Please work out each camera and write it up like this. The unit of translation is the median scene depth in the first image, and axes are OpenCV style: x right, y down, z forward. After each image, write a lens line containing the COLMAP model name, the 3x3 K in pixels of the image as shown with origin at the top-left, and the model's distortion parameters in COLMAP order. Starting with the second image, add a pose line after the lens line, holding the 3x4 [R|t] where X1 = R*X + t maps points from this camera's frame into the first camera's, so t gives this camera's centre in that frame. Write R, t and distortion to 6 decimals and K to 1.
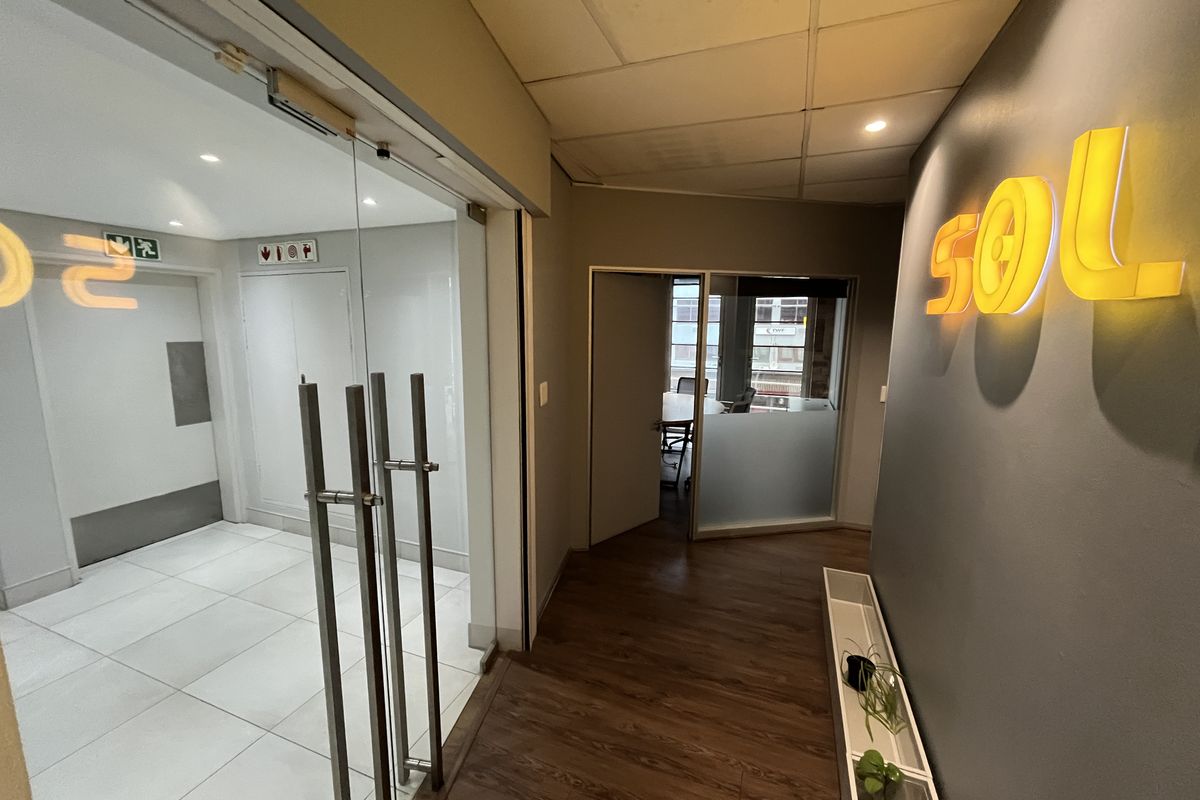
lens RADIAL K [[486.7, 0, 600.2], [0, 486.7, 399.2], [0, 0, 1]] dist [0.000489, -0.000003]
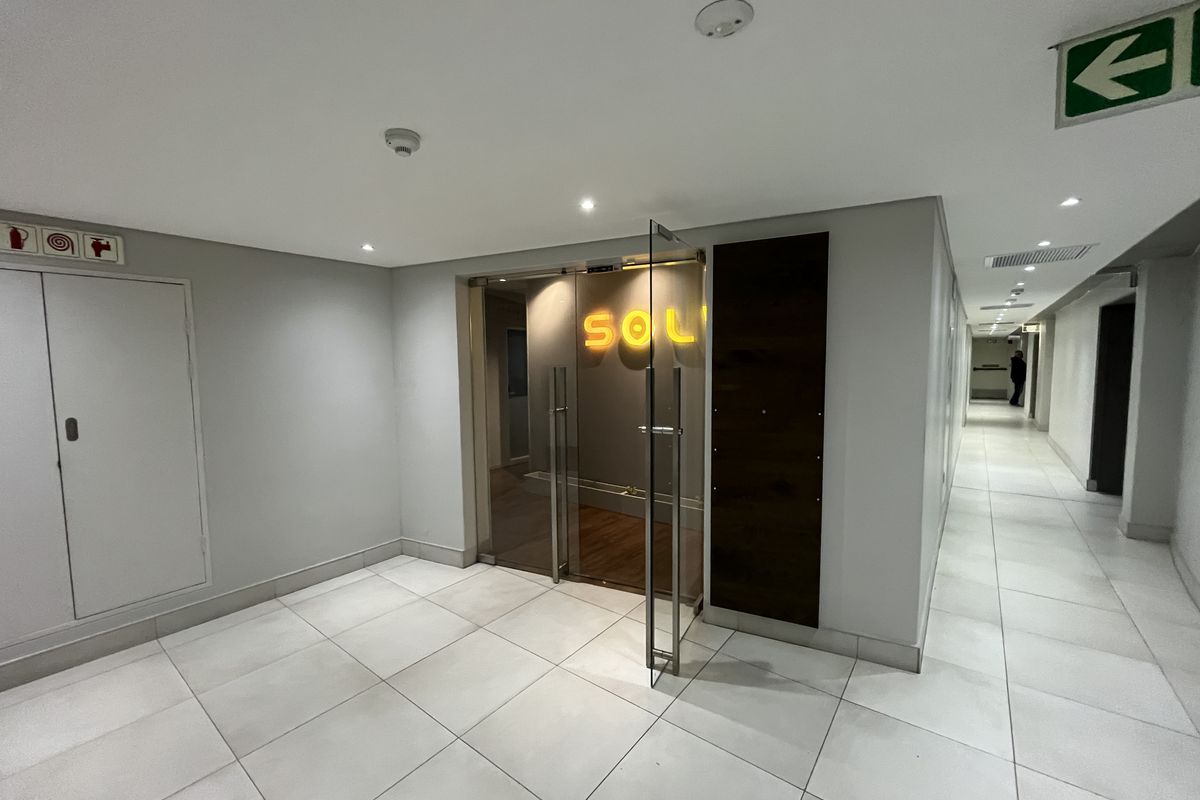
lens RADIAL K [[486.7, 0, 599.8], [0, 486.7, 397.3], [0, 0, 1]] dist [0.000489, -0.000003]
pose [[0.275762, -0.084269, 0.957525, -1.132183], [0.158962, 0.986432, 0.041033, 0.010710], [-0.947991, 0.140895, 0.285416, 0.099628]]
